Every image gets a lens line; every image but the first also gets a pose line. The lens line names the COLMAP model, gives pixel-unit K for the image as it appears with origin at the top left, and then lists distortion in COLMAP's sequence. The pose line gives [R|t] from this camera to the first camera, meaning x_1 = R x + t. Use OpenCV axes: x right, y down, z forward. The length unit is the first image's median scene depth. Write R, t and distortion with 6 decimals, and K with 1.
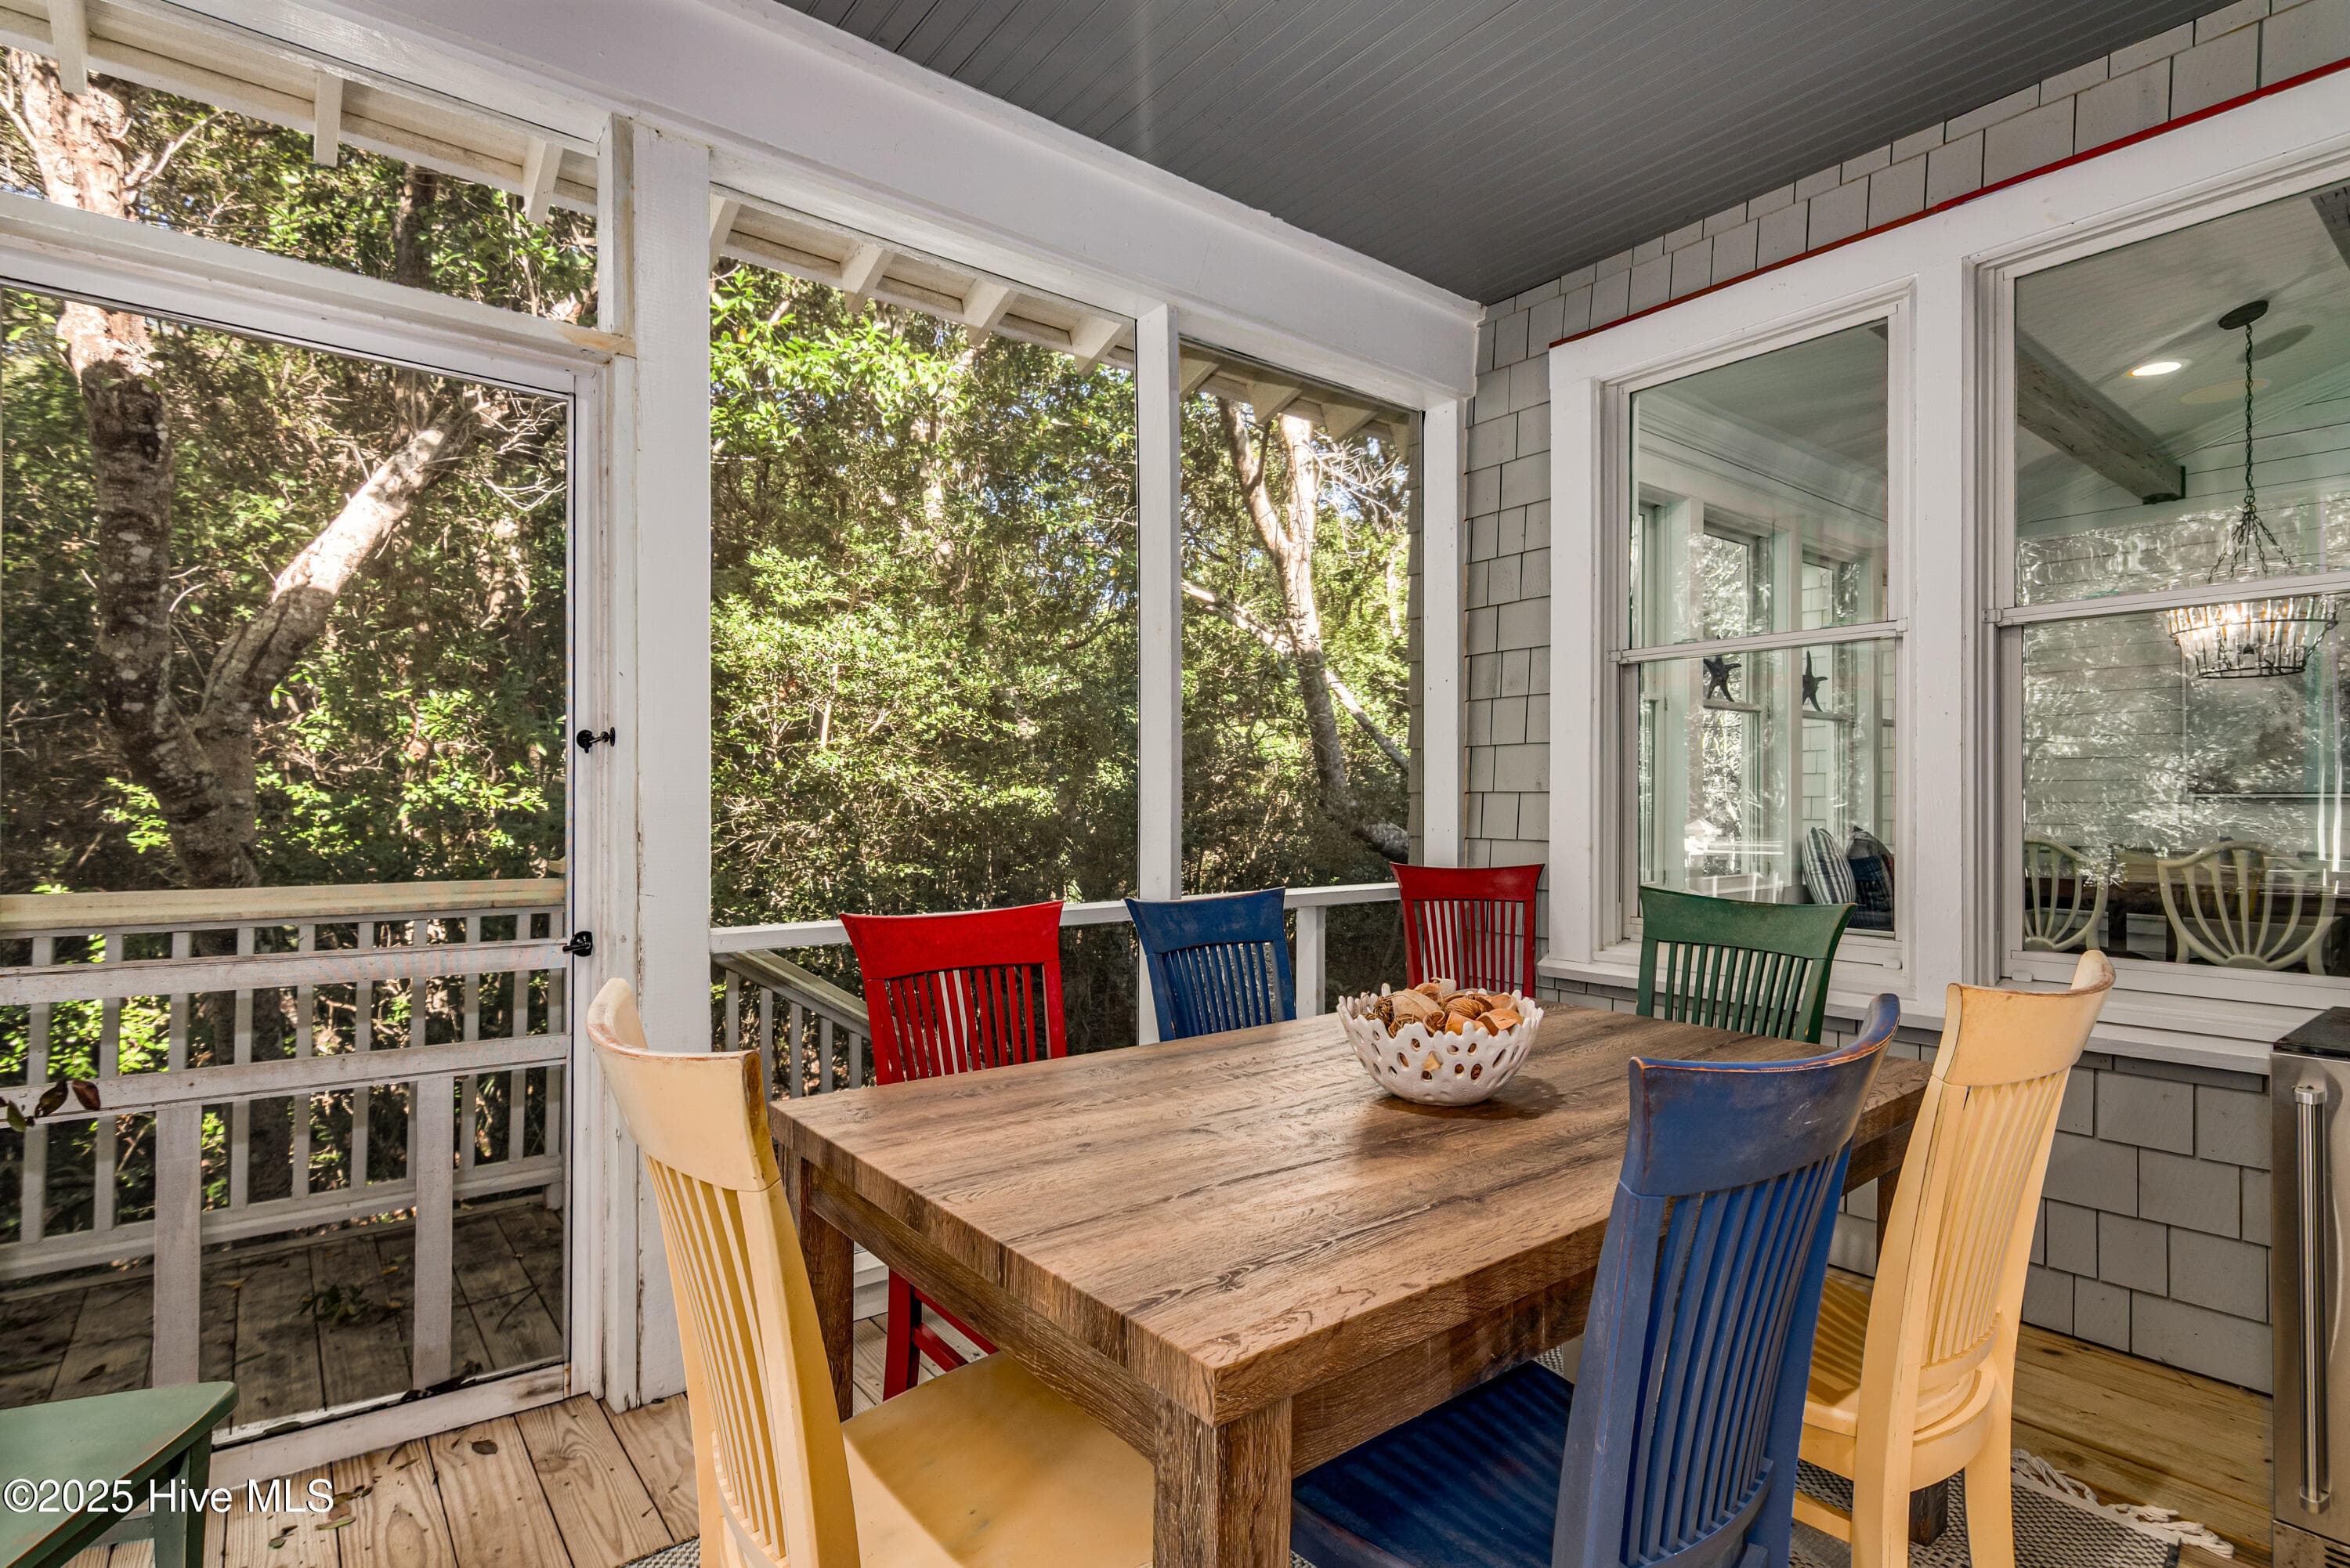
lens RADIAL K [[1138.9, 0, 1166.7], [0, 1138.9, 810.0], [0, 0, 1]] dist [-0.001023, 0.001938]
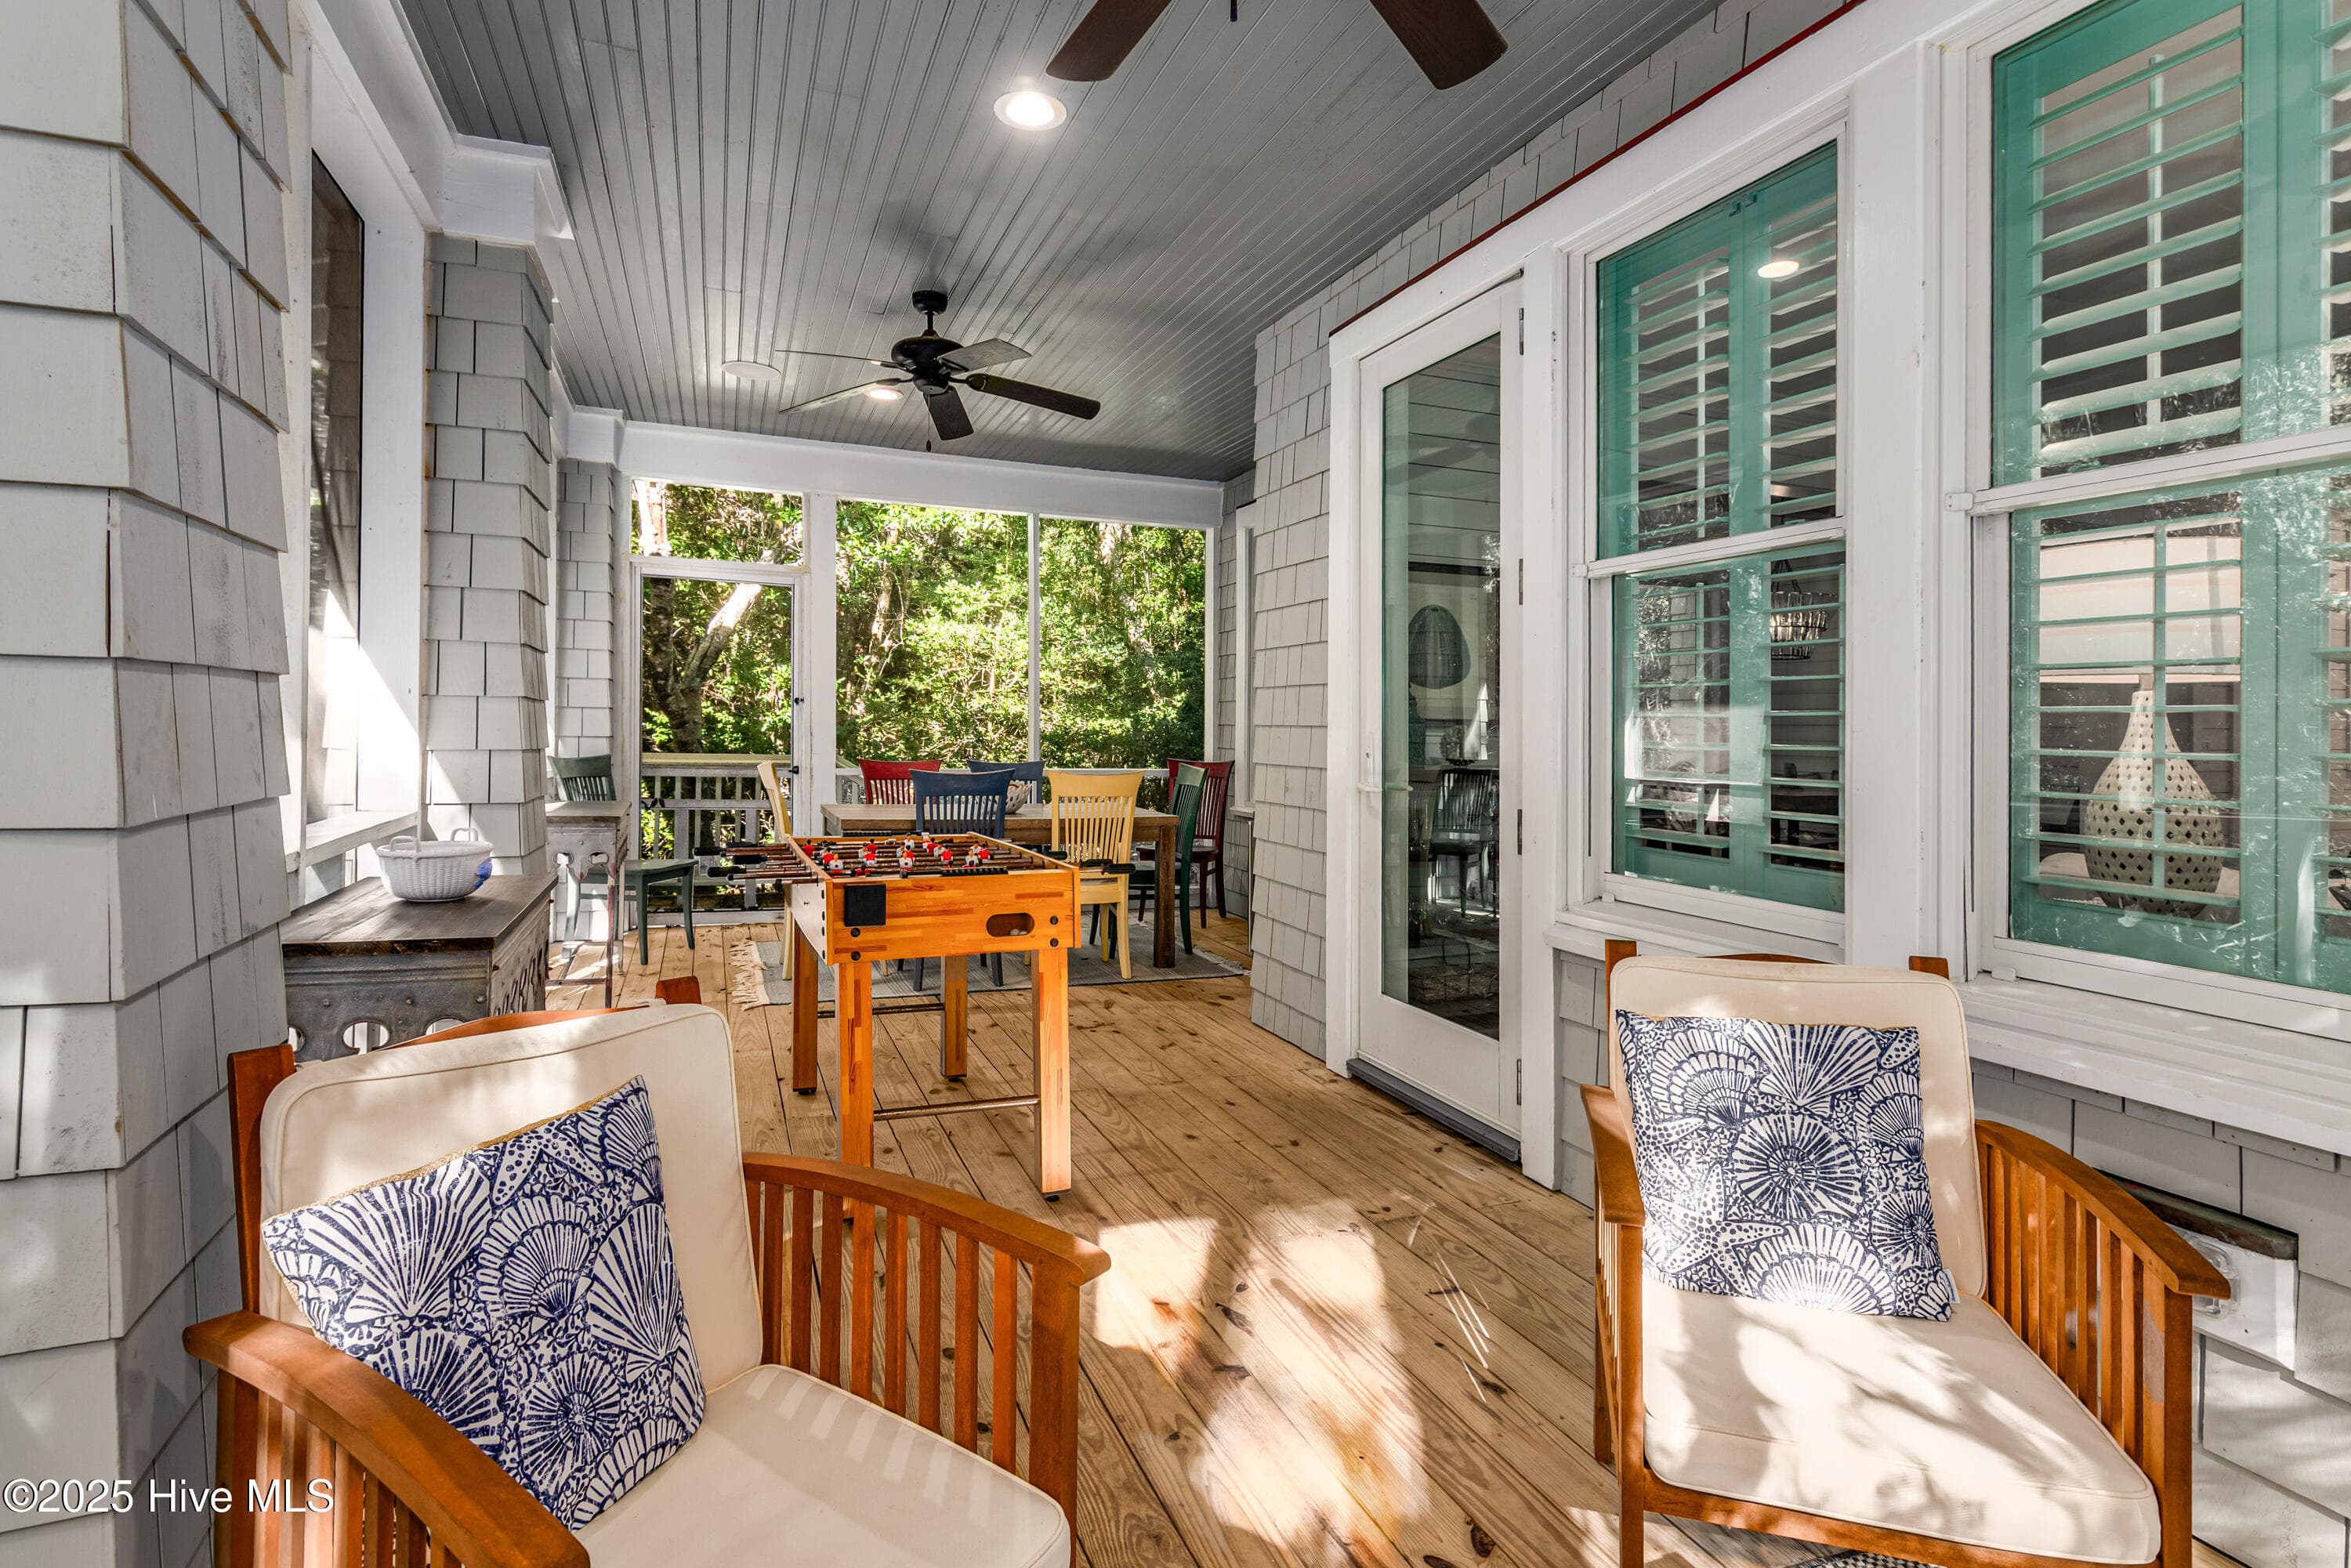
lens RADIAL K [[1139.4, 0, 1167.2], [0, 1139.4, 810.0], [0, 0, 1]] dist [-0.001023, 0.001938]
pose [[0.958935, 0.038346, -0.281023, 0.766877], [-0.021749, 0.997843, 0.061942, 0.010096], [0.282792, -0.053286, 0.957700, -0.964490]]
